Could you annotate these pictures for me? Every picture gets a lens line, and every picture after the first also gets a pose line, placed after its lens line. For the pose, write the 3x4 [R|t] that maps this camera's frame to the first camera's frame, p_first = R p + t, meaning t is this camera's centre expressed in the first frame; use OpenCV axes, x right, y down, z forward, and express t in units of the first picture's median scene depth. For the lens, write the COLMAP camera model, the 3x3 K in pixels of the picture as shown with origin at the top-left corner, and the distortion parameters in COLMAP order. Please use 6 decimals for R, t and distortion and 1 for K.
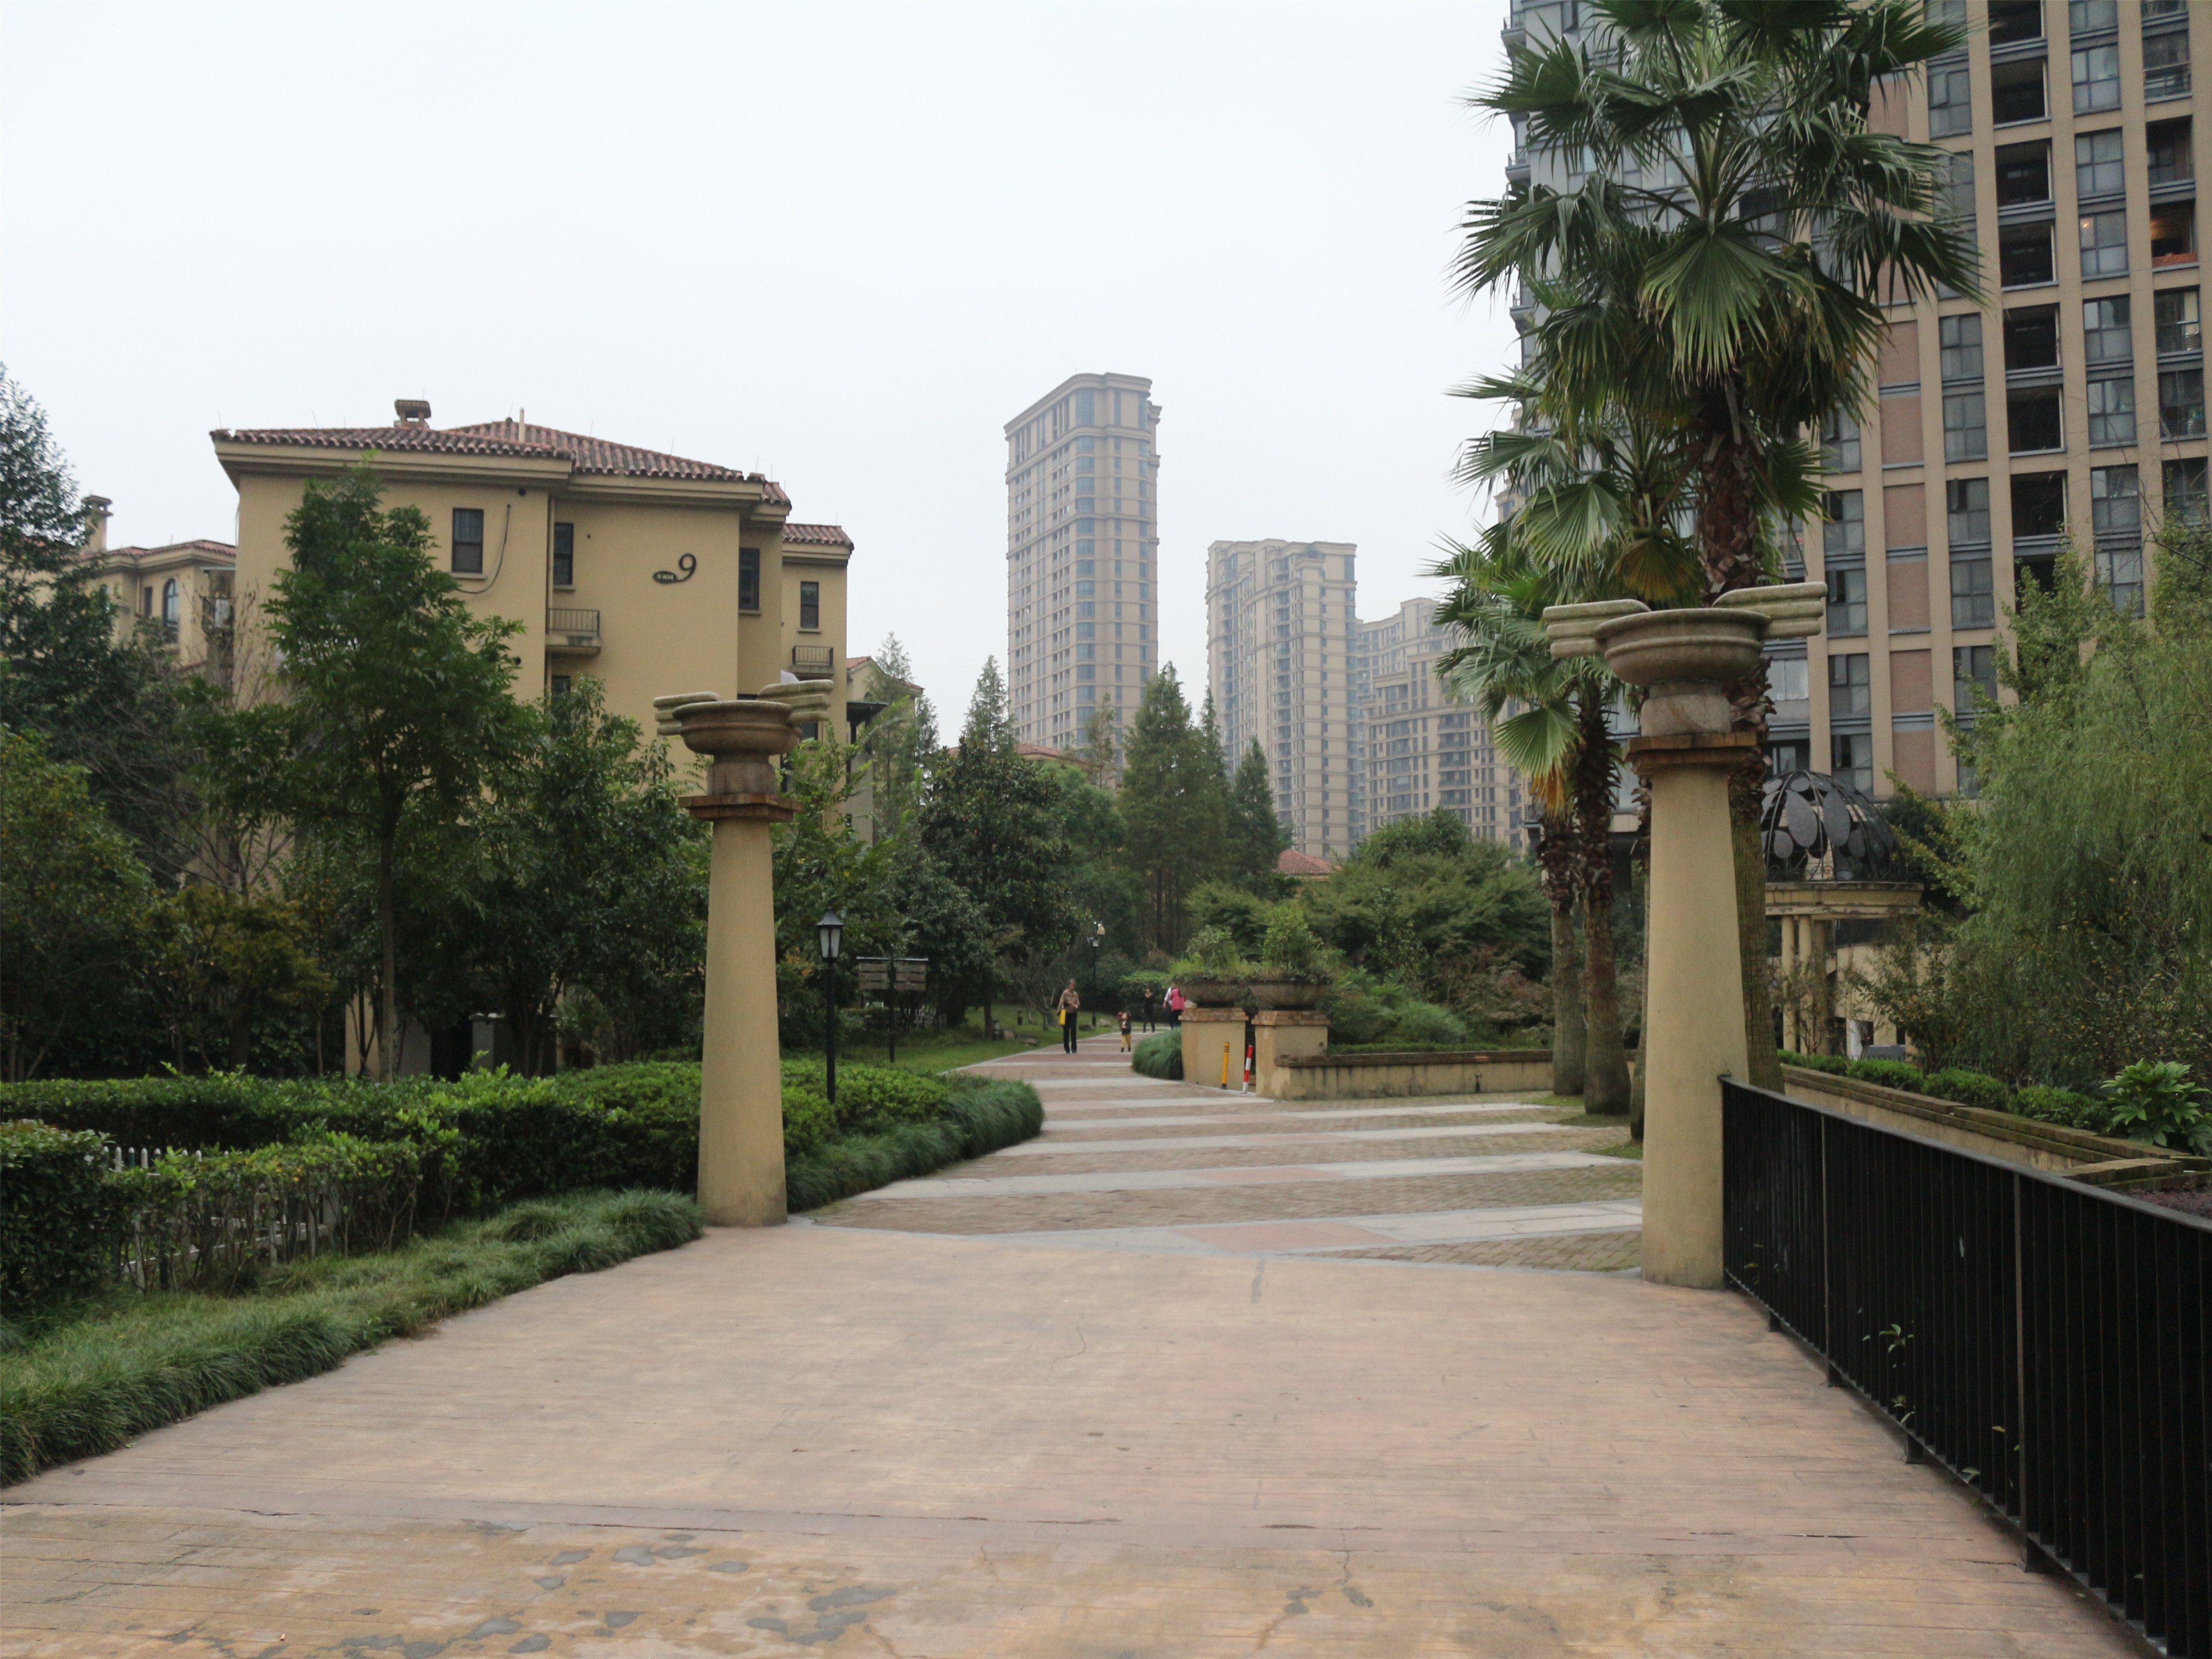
lens RADIAL K [[2086.1, 0, 1106.0], [0, 2086.1, 829.5], [0, 0, 1]] dist [-0.196792, 0.336287]
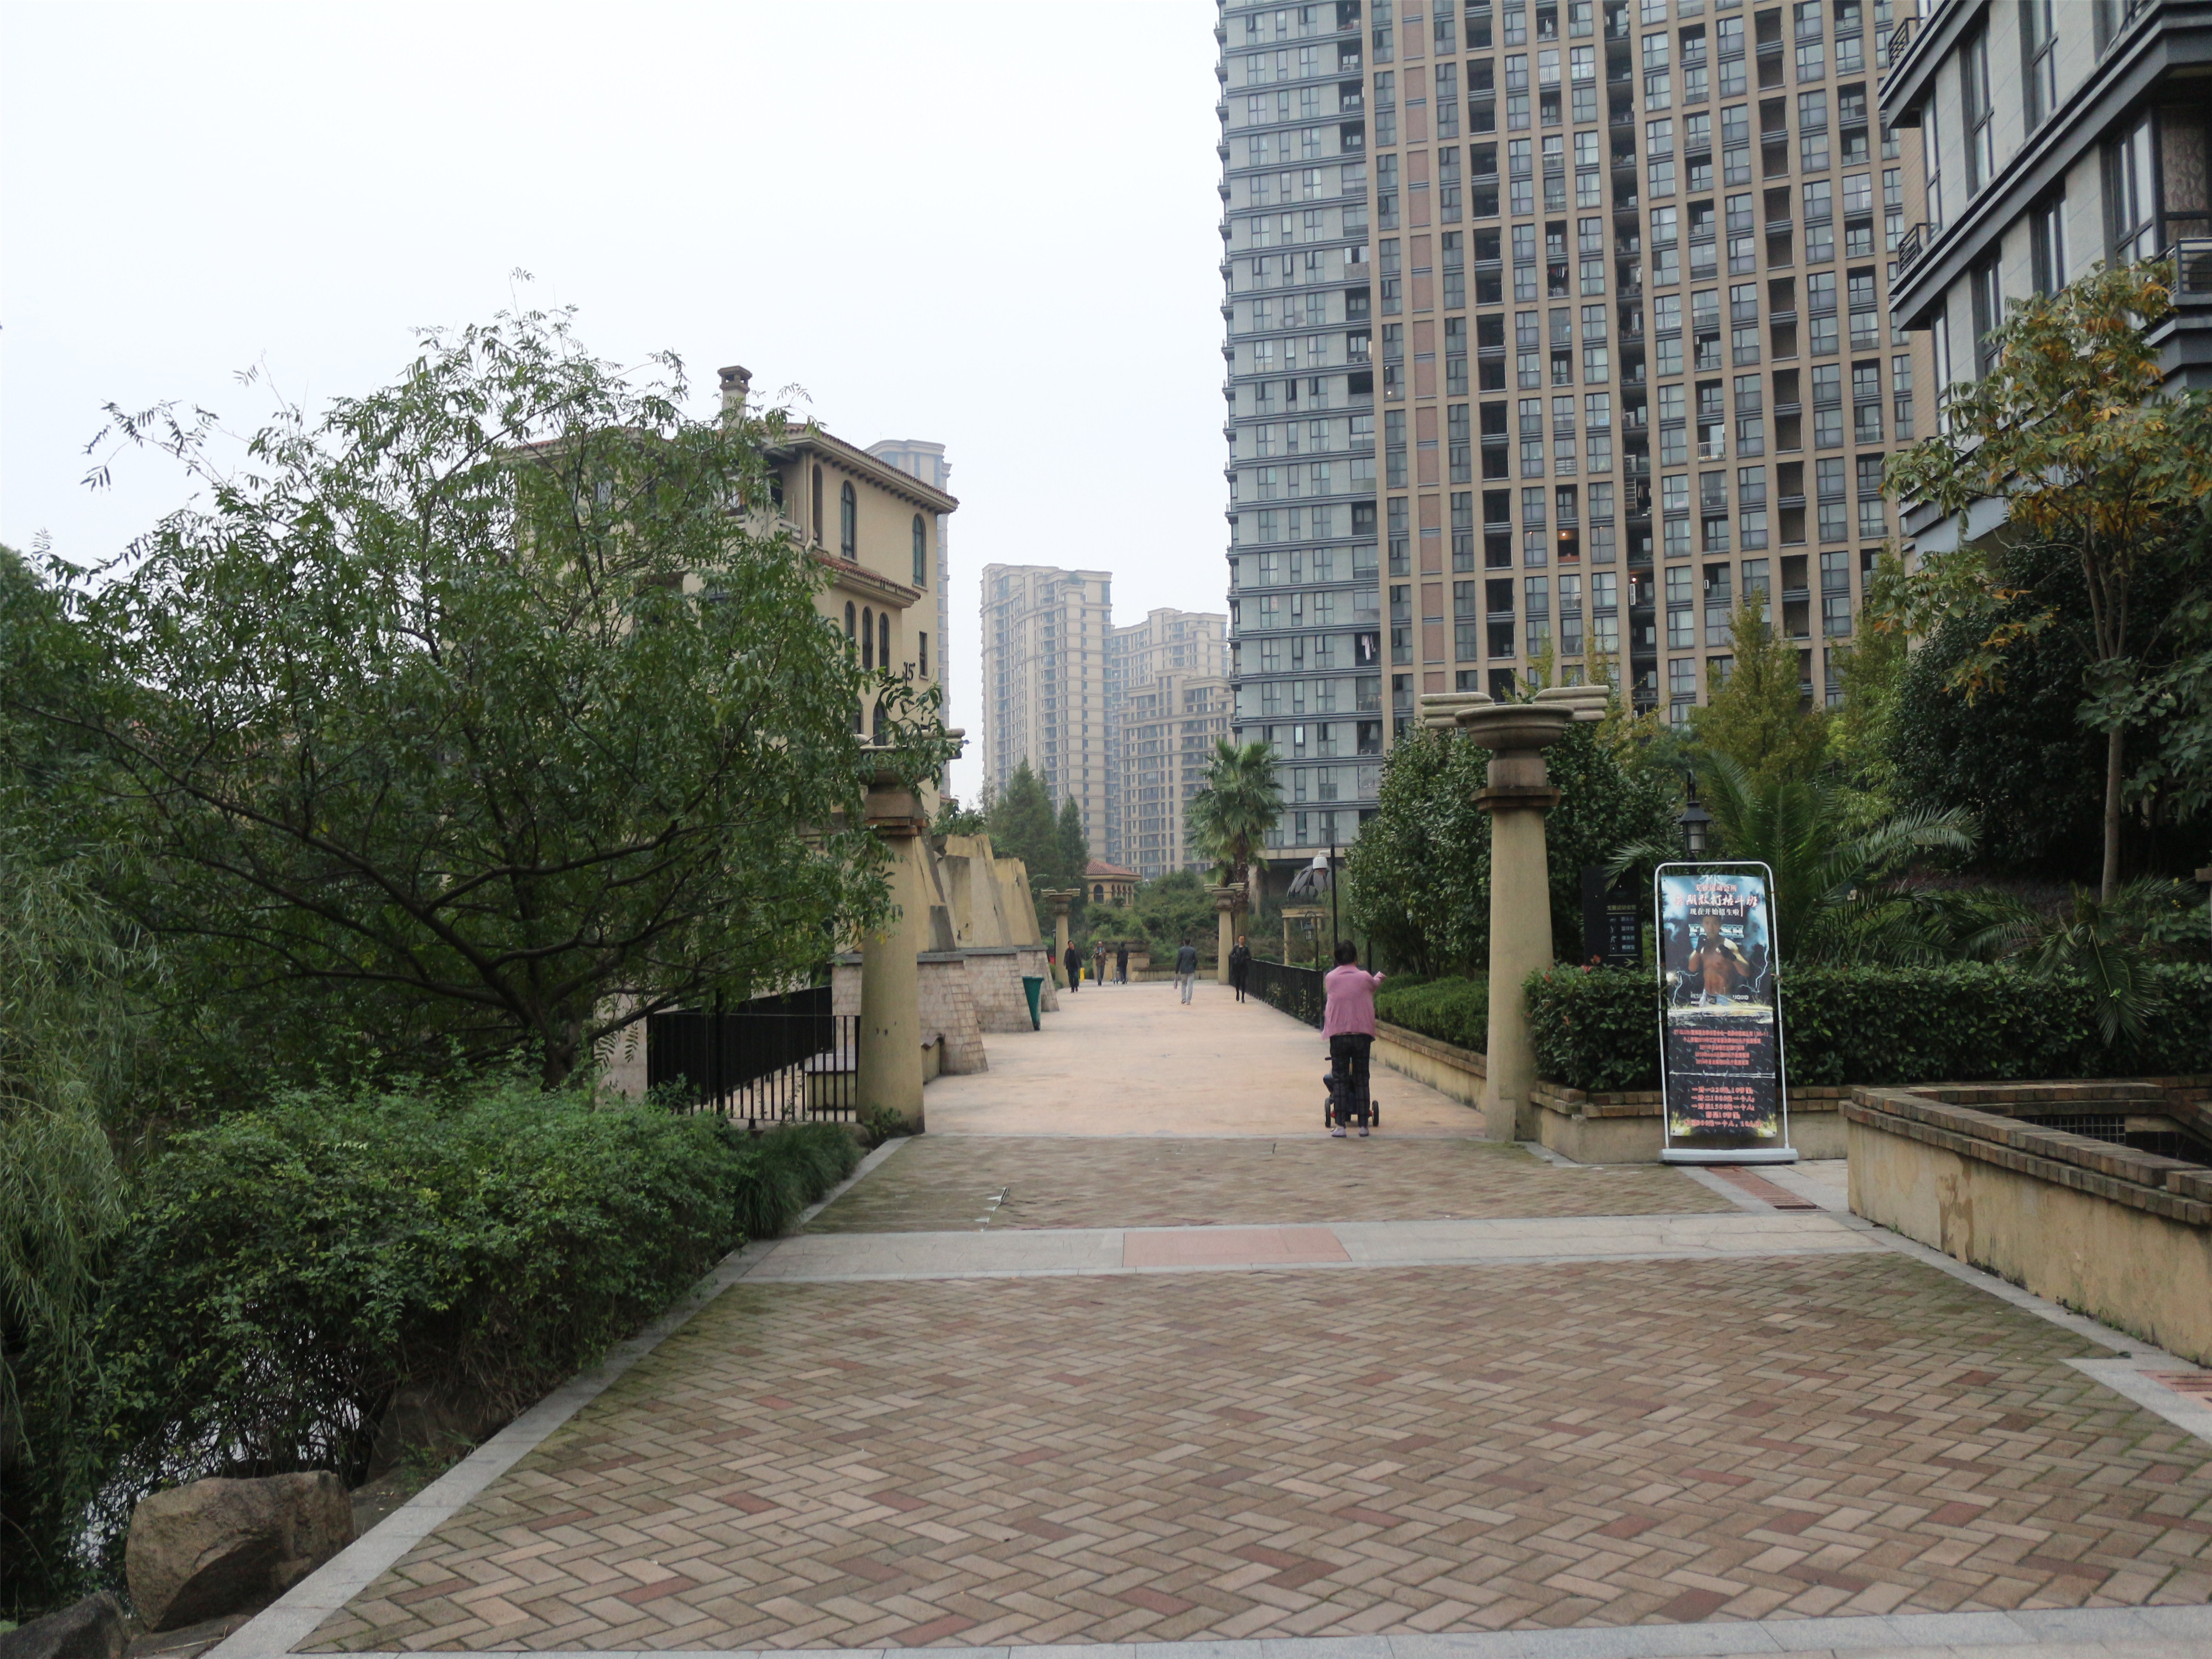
lens RADIAL K [[2086.1, 0, 1106.0], [0, 2086.1, 829.5], [0, 0, 1]] dist [-0.196792, 0.336287]
pose [[0.992393, -0.005677, 0.122979, -0.028902], [0.003540, 0.999839, 0.017591, -0.012735], [-0.123059, -0.017022, 0.992253, -0.175597]]
